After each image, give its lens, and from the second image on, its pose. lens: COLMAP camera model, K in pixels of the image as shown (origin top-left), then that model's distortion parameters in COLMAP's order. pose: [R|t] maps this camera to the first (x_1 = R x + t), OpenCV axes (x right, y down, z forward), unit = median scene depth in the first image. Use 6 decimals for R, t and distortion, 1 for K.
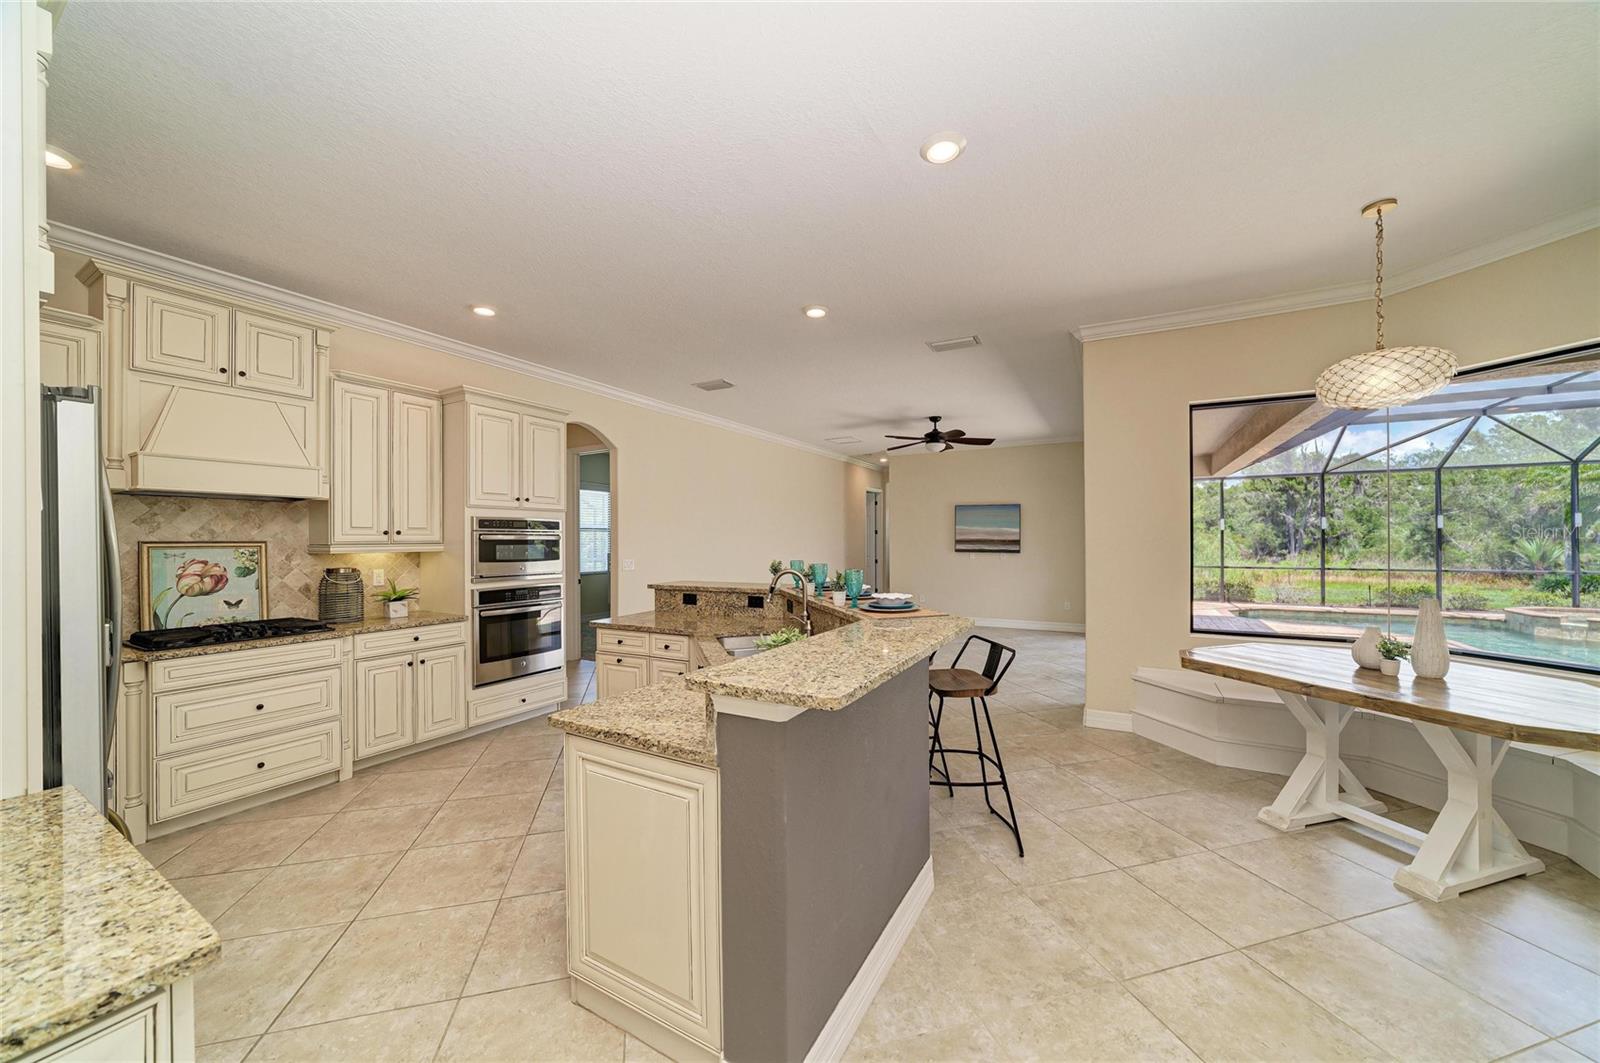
lens RADIAL K [[581.4, 0, 791.8], [0, 581.4, 540.5], [0, 0, 1]] dist [-0.011628, 0.004160]
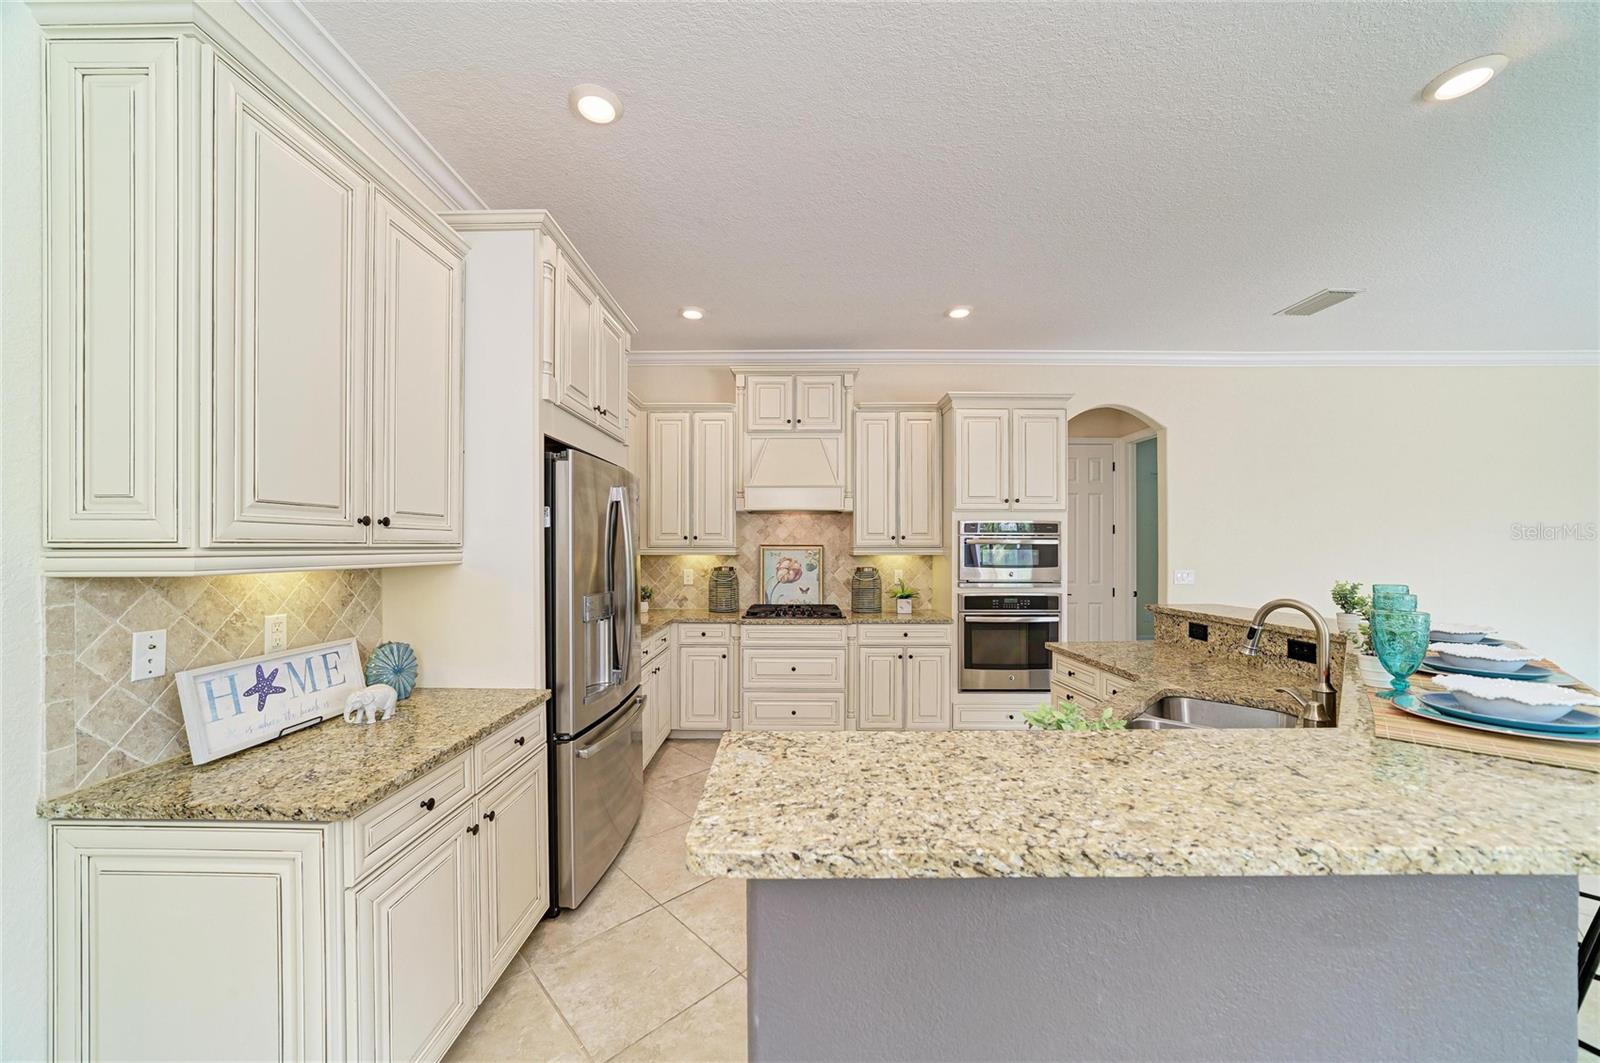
lens RADIAL K [[581.4, 0, 791.8], [0, 581.4, 540.5], [0, 0, 1]] dist [-0.011628, 0.004160]
pose [[0.490738, -0.003349, -0.871301, 0.197855], [-0.002036, 0.999985, -0.004991, -0.001500], [0.871305, 0.004223, 0.490724, 0.273859]]
